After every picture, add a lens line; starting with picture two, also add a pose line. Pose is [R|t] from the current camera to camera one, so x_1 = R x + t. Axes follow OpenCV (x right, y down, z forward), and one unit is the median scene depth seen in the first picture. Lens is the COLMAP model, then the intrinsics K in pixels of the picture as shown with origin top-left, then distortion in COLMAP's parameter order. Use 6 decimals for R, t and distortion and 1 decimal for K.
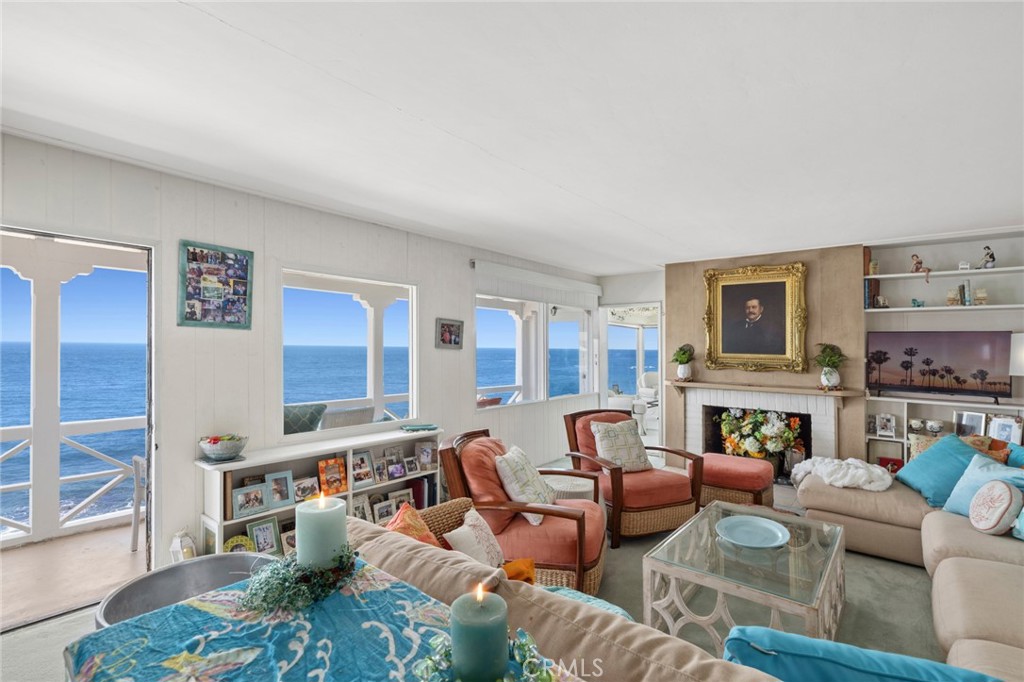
lens RADIAL K [[478.3, 0, 511.5], [0, 478.3, 345.5], [0, 0, 1]] dist [-0.000546, 0.001190]
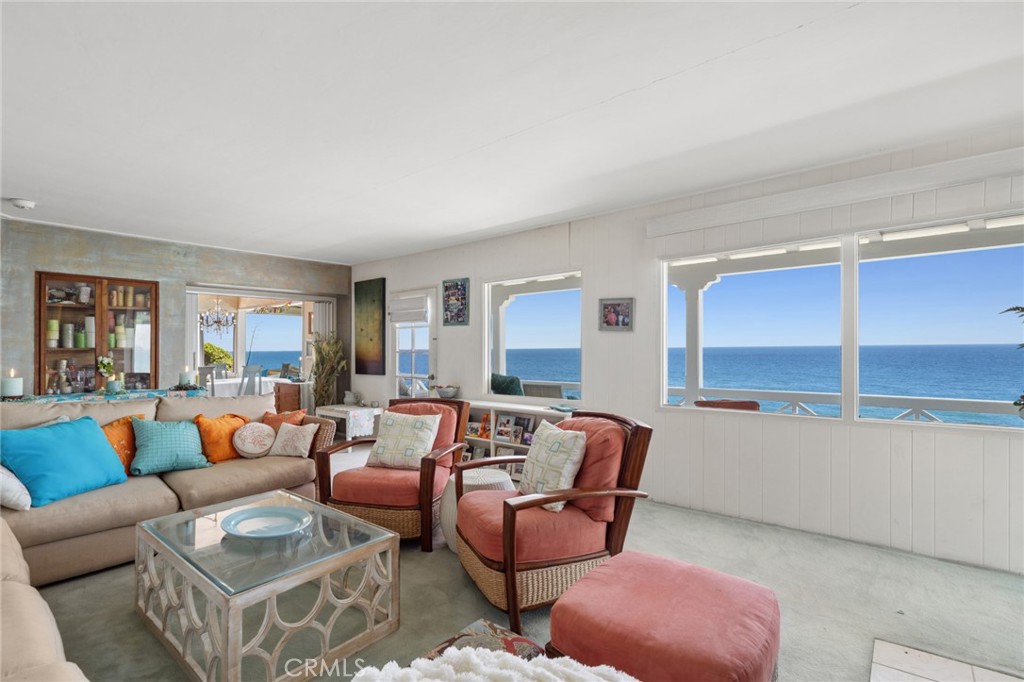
lens RADIAL K [[478.3, 0, 511.7], [0, 478.3, 346.9], [0, 0, 1]] dist [-0.000546, 0.001190]
pose [[-0.009386, -0.015858, -0.999830, 1.016947], [0.011183, 0.999810, -0.015963, 0.064440], [0.999893, -0.011331, -0.009207, 1.074847]]
